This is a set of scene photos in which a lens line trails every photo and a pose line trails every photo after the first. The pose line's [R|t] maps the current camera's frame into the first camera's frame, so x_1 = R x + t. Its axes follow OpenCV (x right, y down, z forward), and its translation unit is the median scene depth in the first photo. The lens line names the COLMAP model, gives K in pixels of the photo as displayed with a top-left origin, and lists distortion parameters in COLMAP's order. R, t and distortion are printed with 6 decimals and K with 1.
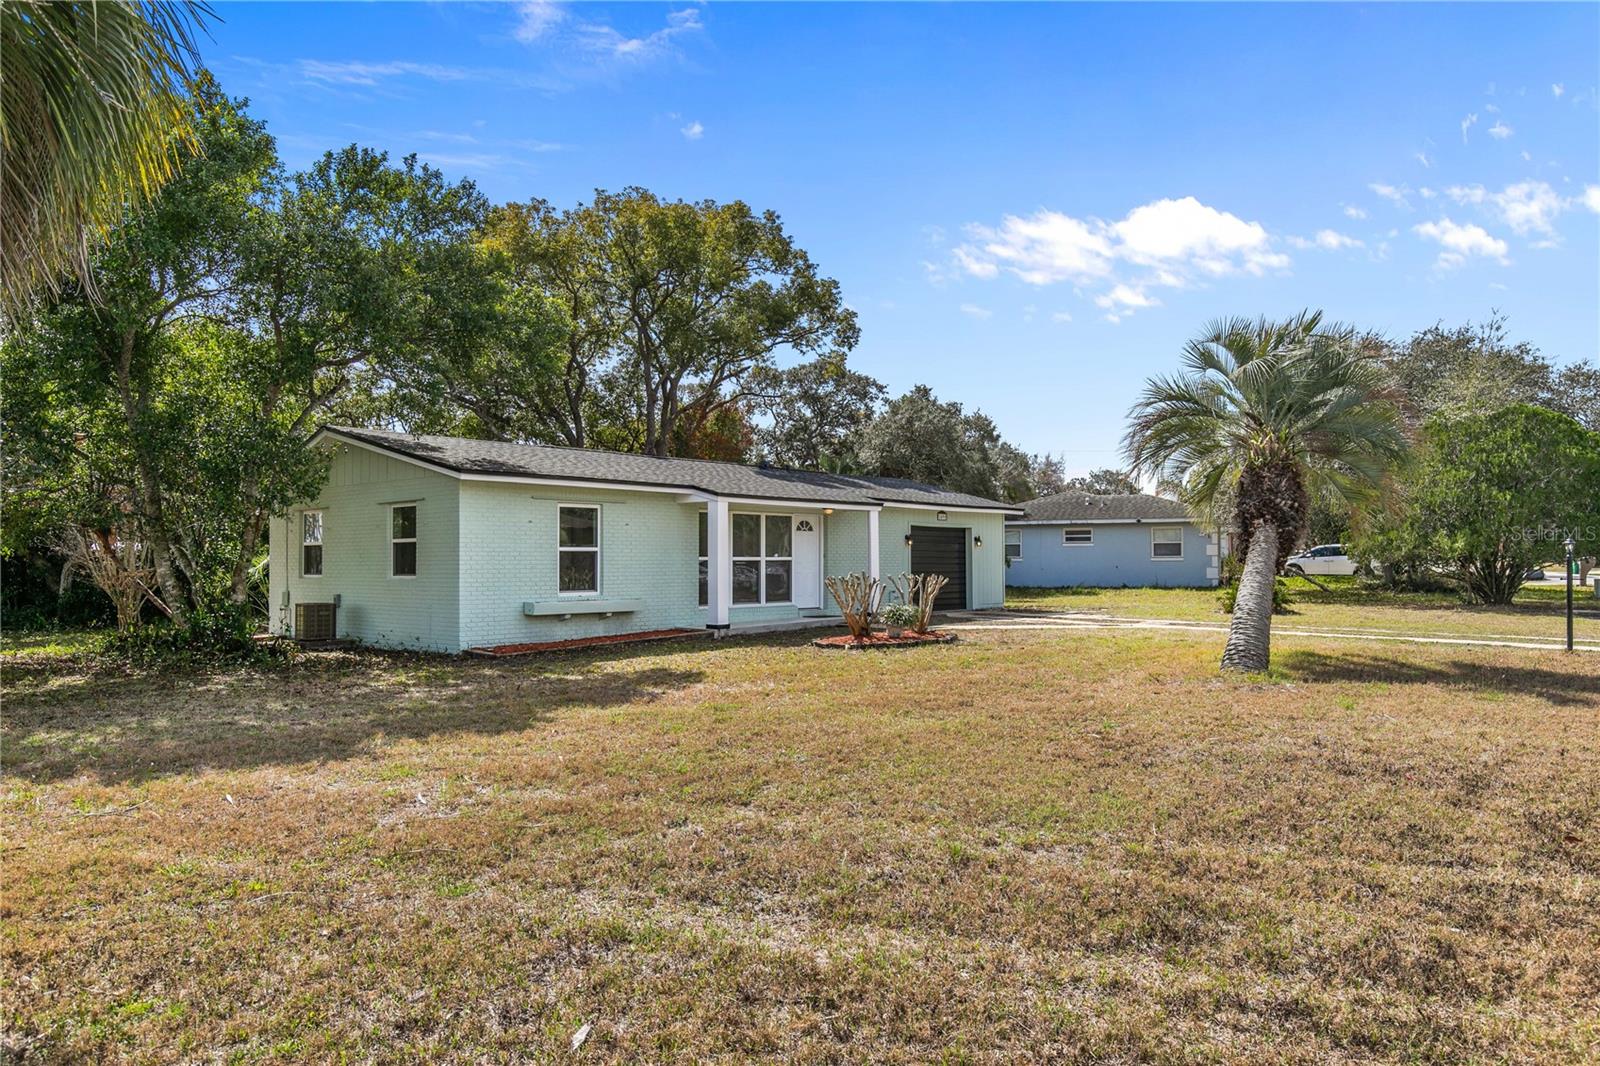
lens RADIAL K [[1062.1, 0, 804.1], [0, 1062.1, 541.5], [0, 0, 1]] dist [-0.000092, -0.000055]
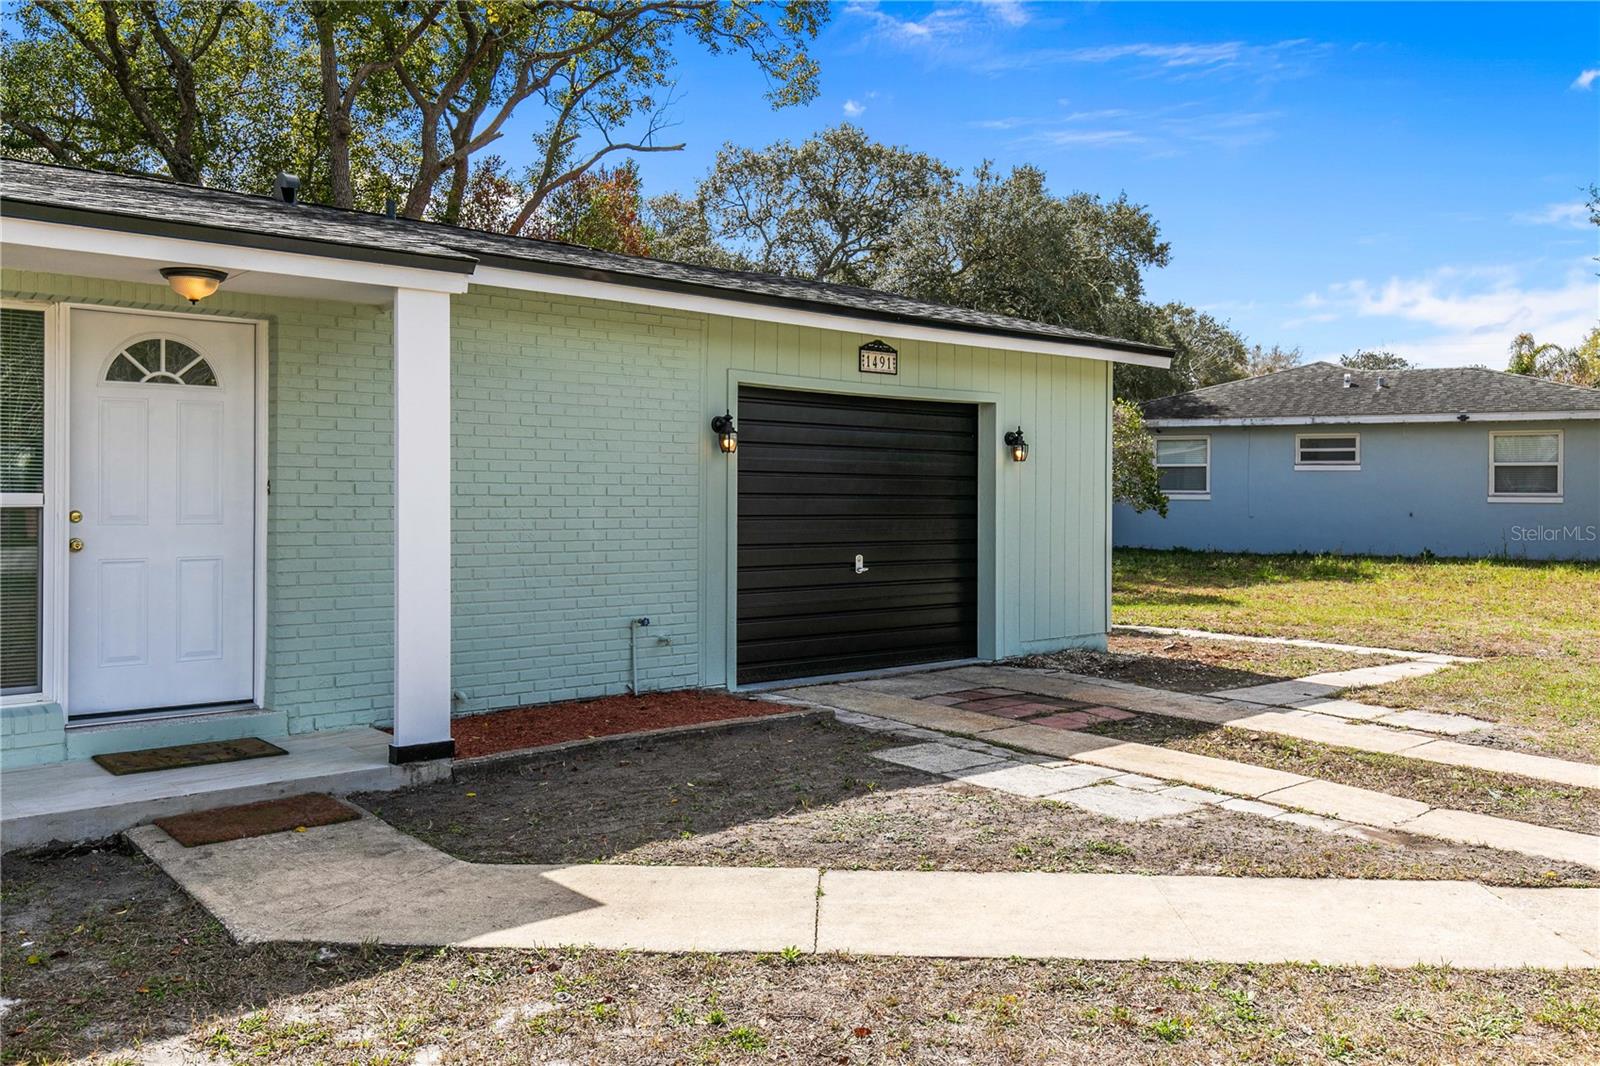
lens RADIAL K [[1286.3, 0, 796.2], [0, 1286.3, 523.1], [0, 0, 1]] dist [-0.010214, -0.002455]
pose [[0.991348, 0.009117, -0.130946, 0.148216], [-0.003653, 0.999115, 0.041908, 0.007238], [0.131212, -0.041067, 0.990503, 0.606140]]
